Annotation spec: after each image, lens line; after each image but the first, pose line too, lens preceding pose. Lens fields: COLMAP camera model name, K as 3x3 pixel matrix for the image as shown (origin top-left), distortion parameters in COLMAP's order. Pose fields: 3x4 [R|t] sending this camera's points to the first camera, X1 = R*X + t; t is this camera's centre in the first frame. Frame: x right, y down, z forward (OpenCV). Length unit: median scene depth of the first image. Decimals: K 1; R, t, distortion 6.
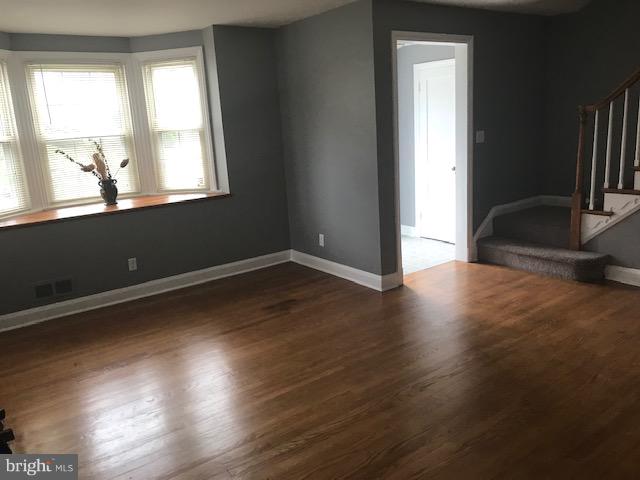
lens RADIAL K [[525.1, 0, 319.3], [0, 525.1, 237.0], [0, 0, 1]] dist [0.026803, -0.018127]
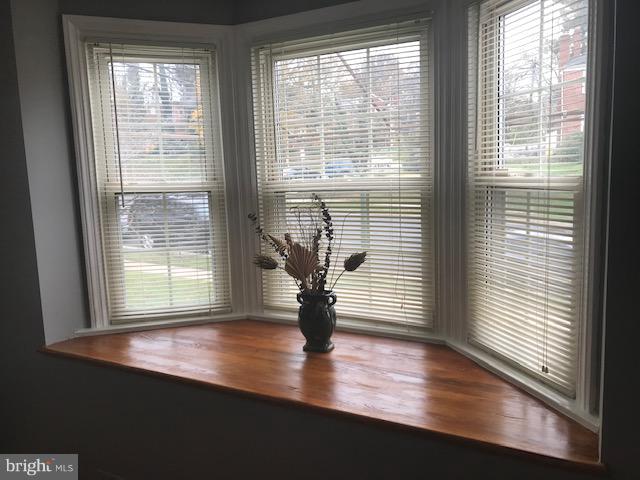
lens RADIAL K [[529.4, 0, 320.0], [0, 529.4, 232.5], [0, 0, 1]] dist [0.026921, -0.010678]
pose [[0.442131, 0.153267, -0.883759, -0.029238], [-0.190621, 0.978841, 0.074392, -0.194301], [0.876461, 0.135572, 0.461991, 0.821824]]
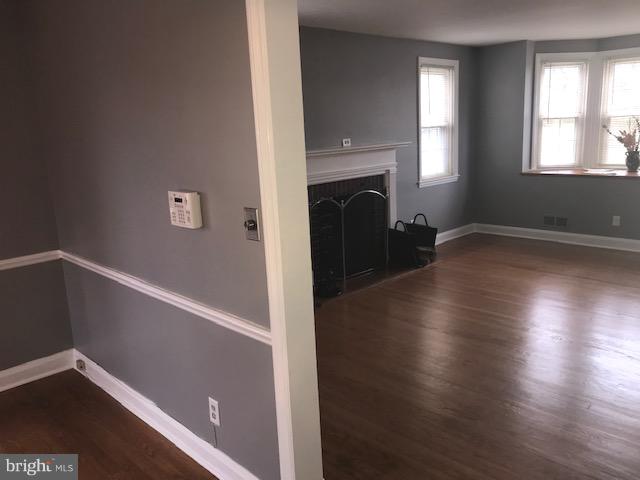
lens RADIAL K [[525.1, 0, 319.3], [0, 525.1, 237.0], [0, 0, 1]] dist [0.026803, -0.018127]
pose [[0.158167, 0.262073, -0.951998, 0.725639], [-0.182583, 0.955271, 0.232639, -0.073558], [0.970385, 0.137023, 0.198942, 0.076650]]
